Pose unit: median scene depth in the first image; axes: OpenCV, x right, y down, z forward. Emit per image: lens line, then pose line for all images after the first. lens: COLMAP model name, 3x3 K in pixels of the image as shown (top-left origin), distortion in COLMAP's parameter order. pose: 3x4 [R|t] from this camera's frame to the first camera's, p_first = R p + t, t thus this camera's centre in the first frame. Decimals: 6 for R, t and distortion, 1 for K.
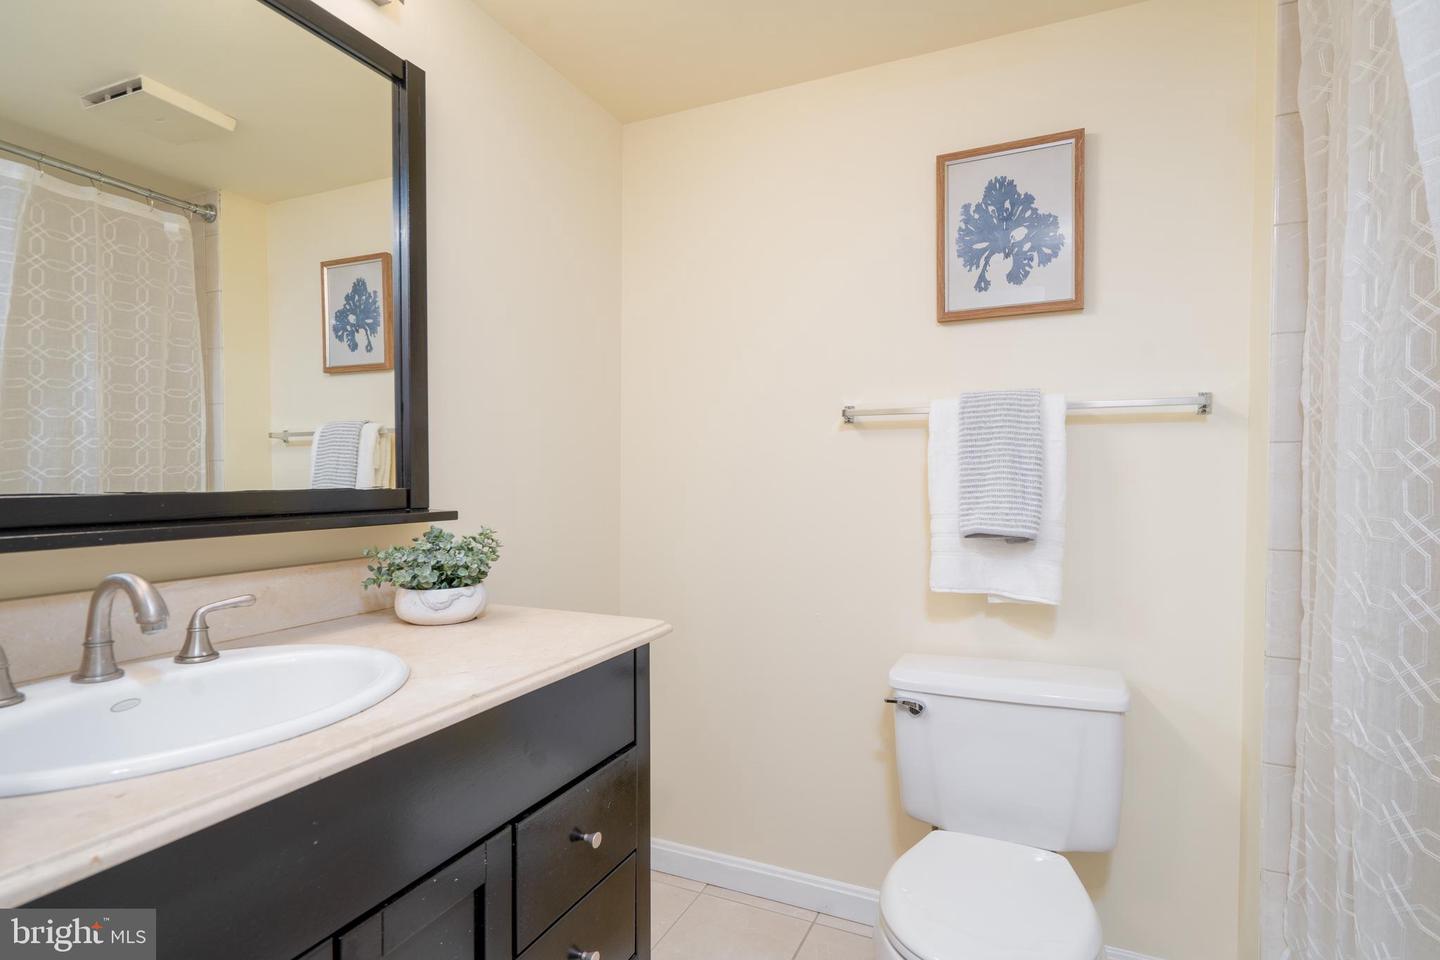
lens RADIAL K [[713.6, 0, 716.4], [0, 713.6, 487.5], [0, 0, 1]] dist [0.002065, 0.000726]
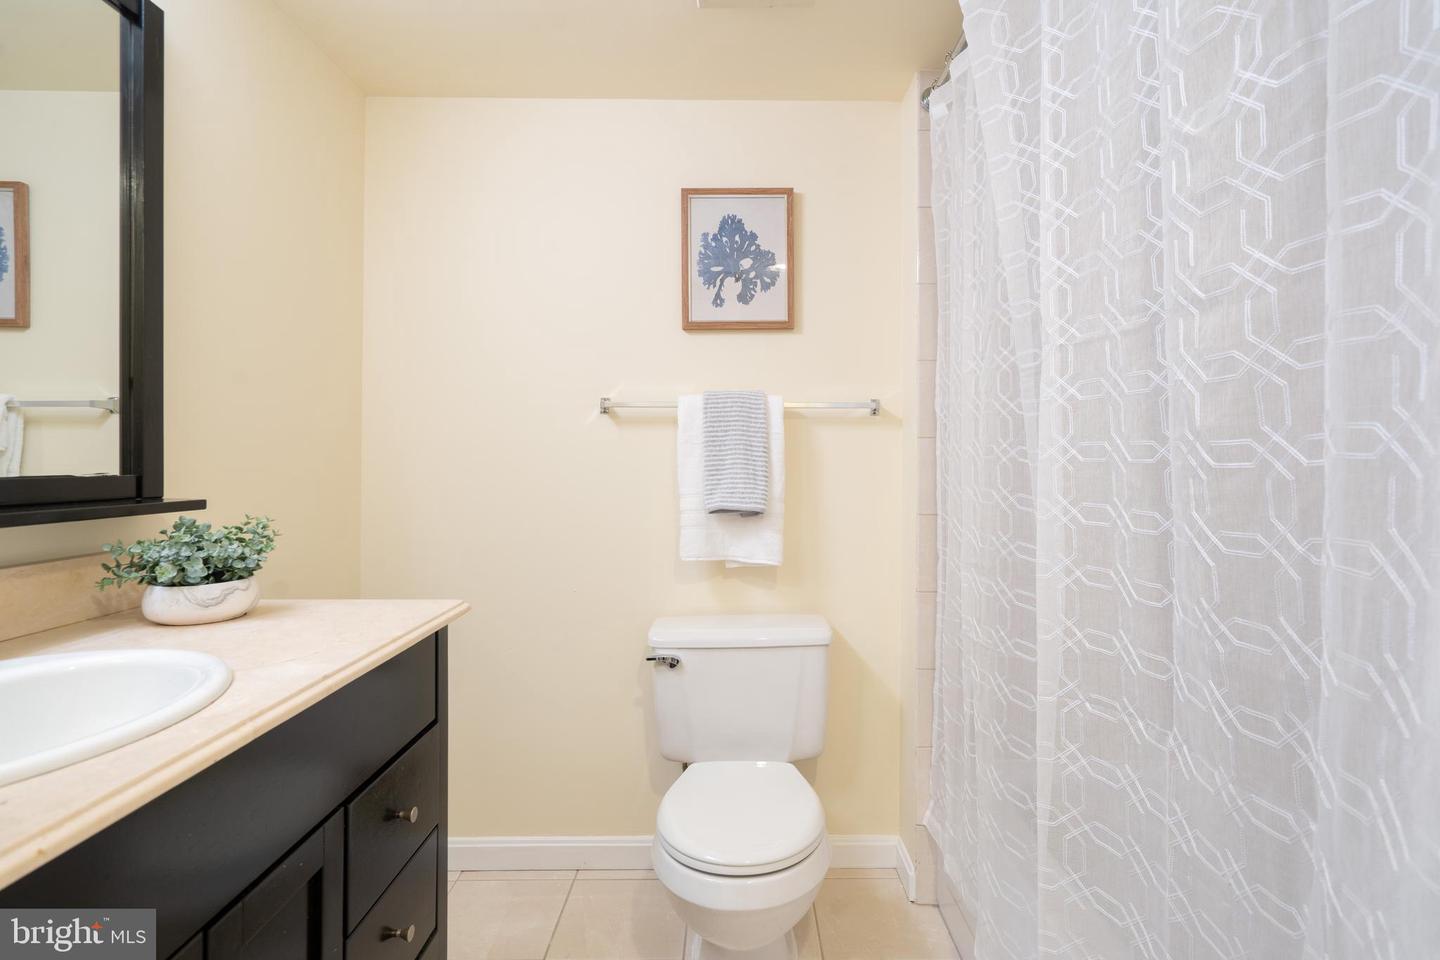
lens RADIAL K [[727.0, 0, 717.7], [0, 727.0, 452.3], [0, 0, 1]] dist [-0.000629, 0.000245]
pose [[0.907315, 0.006313, 0.420404, -0.156297], [0.005179, 0.999644, -0.026189, 0.000438], [-0.420420, 0.025939, 0.906959, -0.109789]]
